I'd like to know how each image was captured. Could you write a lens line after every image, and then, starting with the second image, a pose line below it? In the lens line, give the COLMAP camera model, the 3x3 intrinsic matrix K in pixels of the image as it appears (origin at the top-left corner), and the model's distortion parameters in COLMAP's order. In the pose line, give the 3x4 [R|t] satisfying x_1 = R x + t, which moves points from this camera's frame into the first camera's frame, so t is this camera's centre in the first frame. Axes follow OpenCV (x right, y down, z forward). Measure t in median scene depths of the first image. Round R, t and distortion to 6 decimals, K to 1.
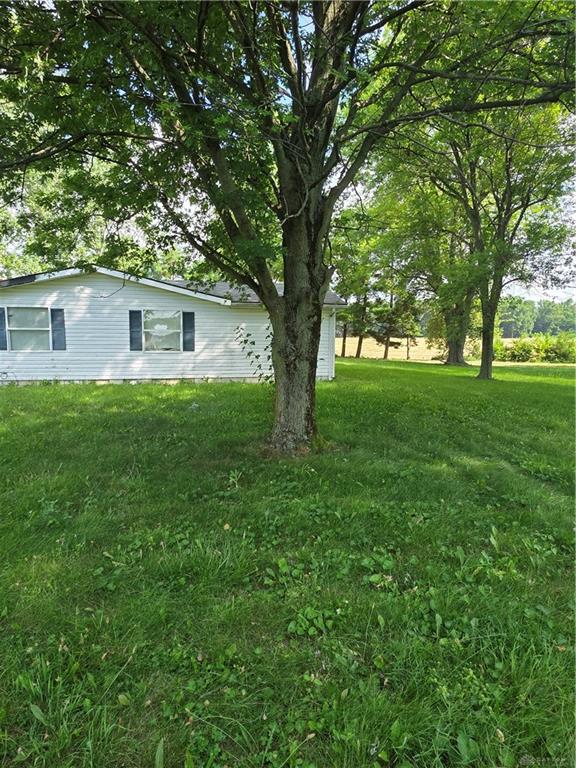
lens RADIAL K [[438.2, 0, 285.3], [0, 438.2, 383.3], [0, 0, 1]] dist [-0.000583, -0.000396]
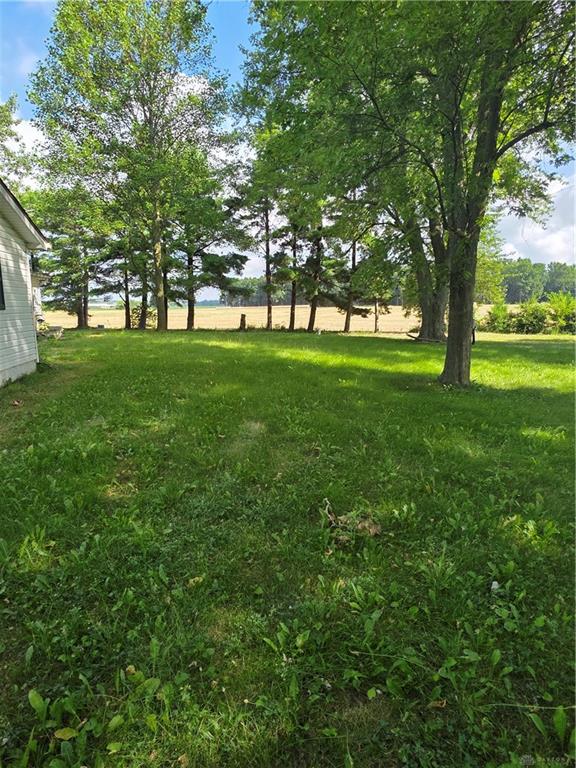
lens RADIAL K [[438.2, 0, 285.3], [0, 438.2, 383.3], [0, 0, 1]] dist [-0.000583, -0.000396]
pose [[0.999829, -0.013391, -0.012756, 0.203424], [0.014240, 0.997520, 0.068924, -0.032667], [0.011801, -0.069094, 0.997540, 0.388264]]
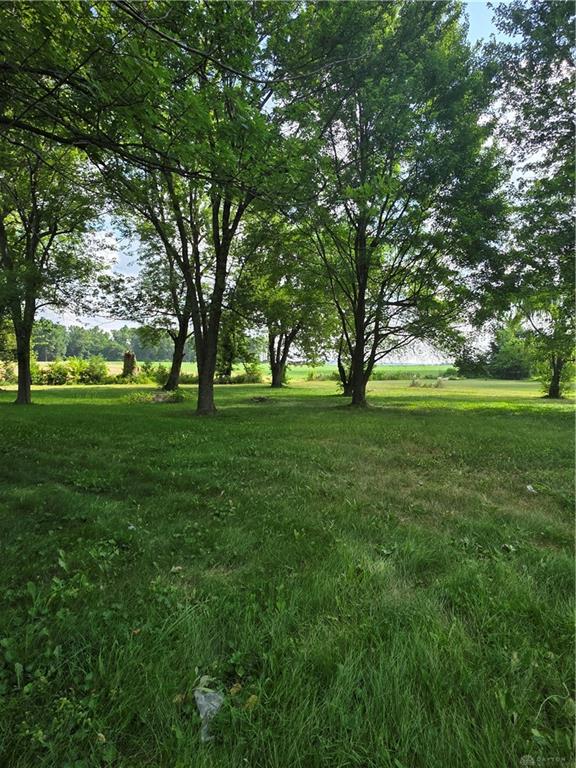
lens RADIAL K [[438.2, 0, 285.3], [0, 438.2, 383.3], [0, 0, 1]] dist [-0.000583, -0.000396]
pose [[0.558984, -0.032435, 0.828544, -0.010725], [0.076332, 0.997004, -0.012468, 0.000475], [-0.825658, 0.070214, 0.559785, -0.000904]]
